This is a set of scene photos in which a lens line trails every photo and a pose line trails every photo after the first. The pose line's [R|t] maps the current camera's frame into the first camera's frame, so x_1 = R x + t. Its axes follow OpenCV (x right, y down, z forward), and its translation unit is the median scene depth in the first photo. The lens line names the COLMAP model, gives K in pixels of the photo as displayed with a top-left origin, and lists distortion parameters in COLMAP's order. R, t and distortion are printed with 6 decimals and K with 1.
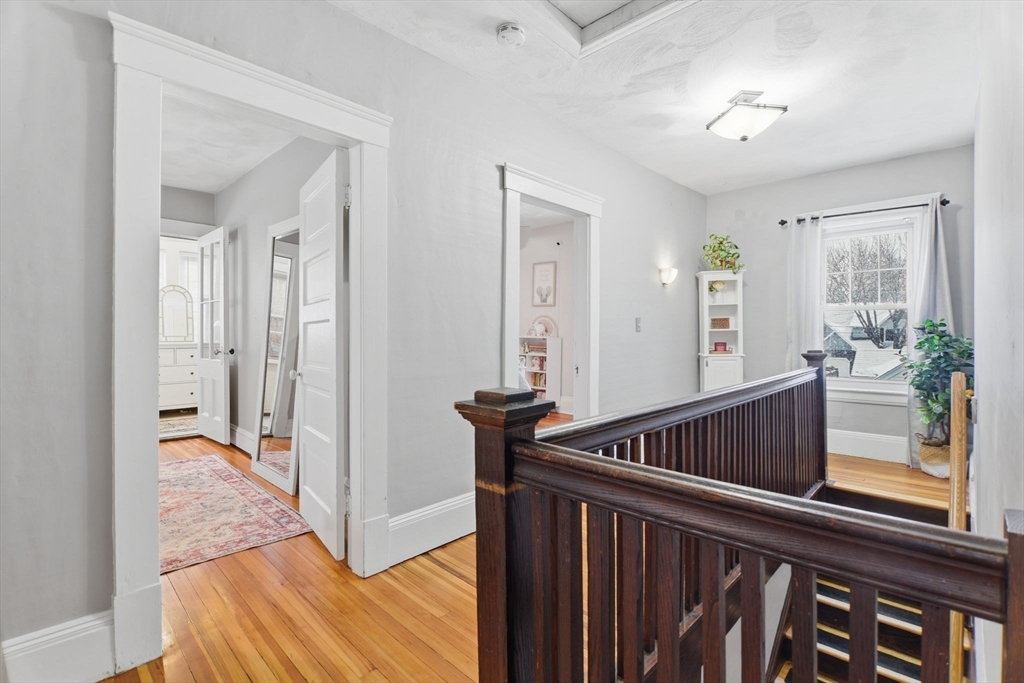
lens RADIAL K [[466.5, 0, 511.0], [0, 466.5, 334.5], [0, 0, 1]] dist [-0.016661, -0.004028]
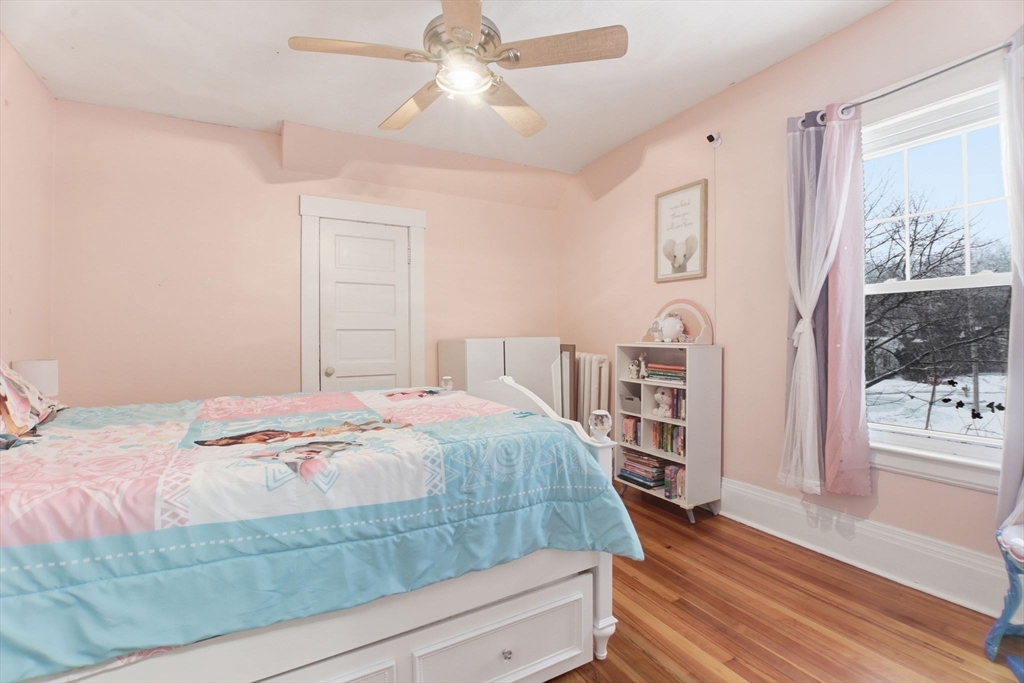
lens RADIAL K [[466.5, 0, 513.6], [0, 466.5, 338.3], [0, 0, 1]] dist [-0.016661, -0.004028]
pose [[0.956590, -0.011444, -0.291212, 0.046964], [0.010896, 0.999934, -0.003505, -0.001588], [0.291233, 0.000180, 0.956652, 0.509693]]
